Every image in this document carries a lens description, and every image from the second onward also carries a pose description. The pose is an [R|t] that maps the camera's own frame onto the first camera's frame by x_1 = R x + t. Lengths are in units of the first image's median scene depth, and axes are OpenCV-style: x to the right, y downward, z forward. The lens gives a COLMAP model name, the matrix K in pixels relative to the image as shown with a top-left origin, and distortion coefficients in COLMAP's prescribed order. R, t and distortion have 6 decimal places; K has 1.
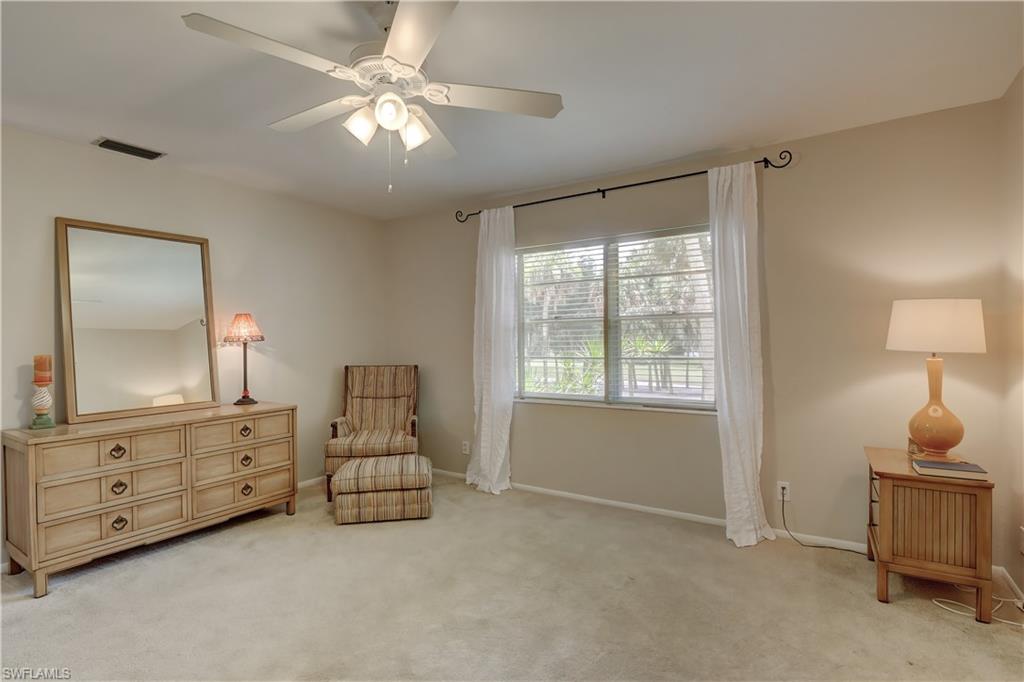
lens RADIAL K [[499.4, 0, 512.0], [0, 499.4, 341.0], [0, 0, 1]] dist [-0.009795, -0.001490]
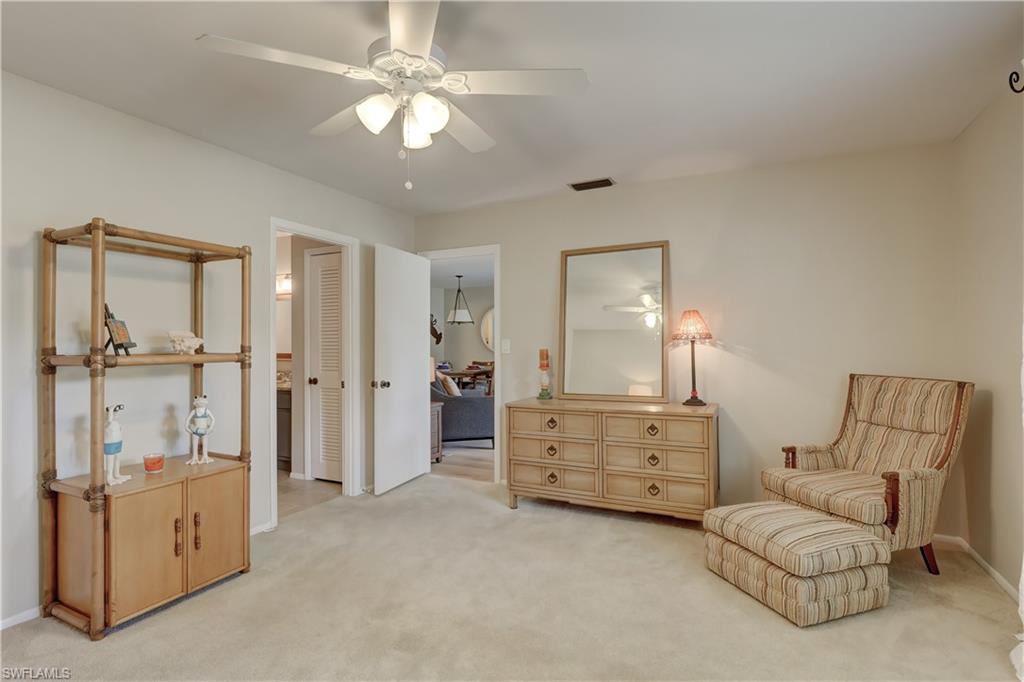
lens RADIAL K [[499.4, 0, 512.0], [0, 499.4, 341.0], [0, 0, 1]] dist [-0.009795, -0.001490]
pose [[0.117772, 0.010981, -0.992980, 0.401352], [0.006560, 0.999908, 0.011836, -0.010250], [0.993019, -0.007908, 0.117689, 0.580983]]
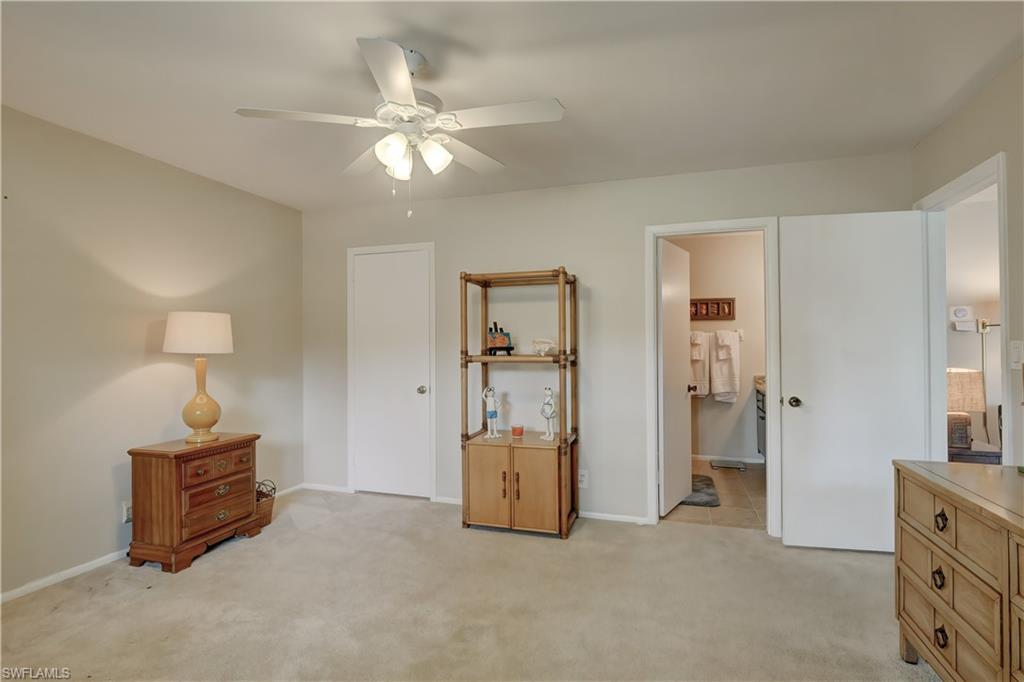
lens RADIAL K [[499.4, 0, 512.0], [0, 499.4, 341.0], [0, 0, 1]] dist [-0.009795, -0.001490]
pose [[-0.965361, 0.016497, -0.260397, -0.092560], [0.019565, 0.999766, -0.009197, -0.005807], [0.260185, -0.013973, -0.965458, 1.148727]]
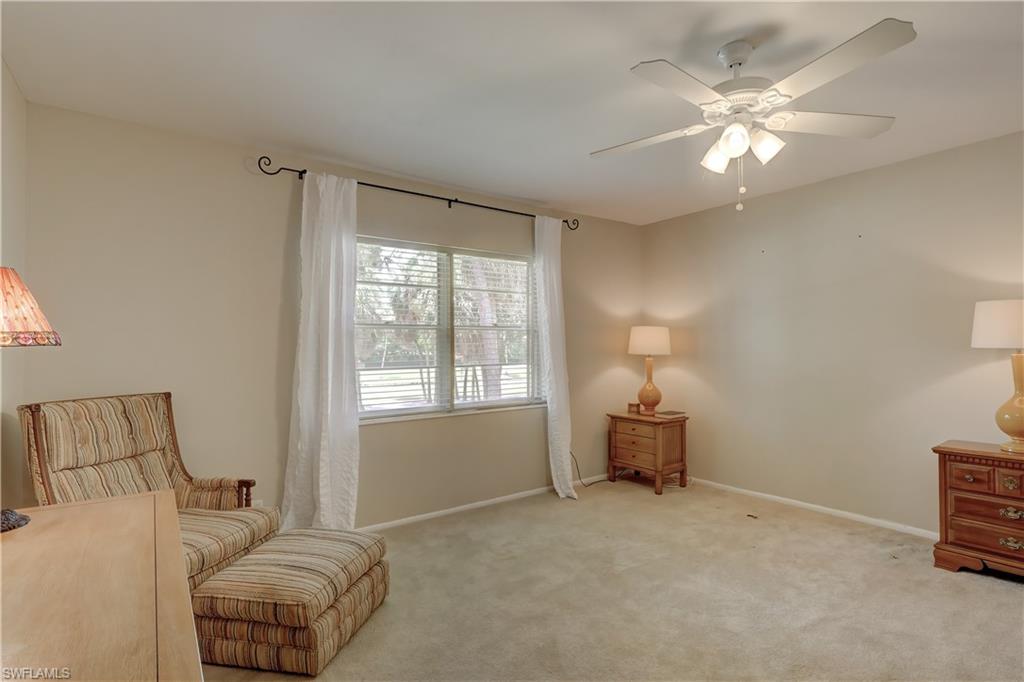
lens RADIAL K [[518.9, 0, 512.0], [0, 518.9, 341.0], [0, 0, 1]] dist [-0.000789, -0.000243]
pose [[0.343417, 0.020406, 0.938961, -0.815334], [0.006263, 0.999692, -0.024017, 0.009433], [-0.939162, 0.014128, 0.343183, 0.570129]]
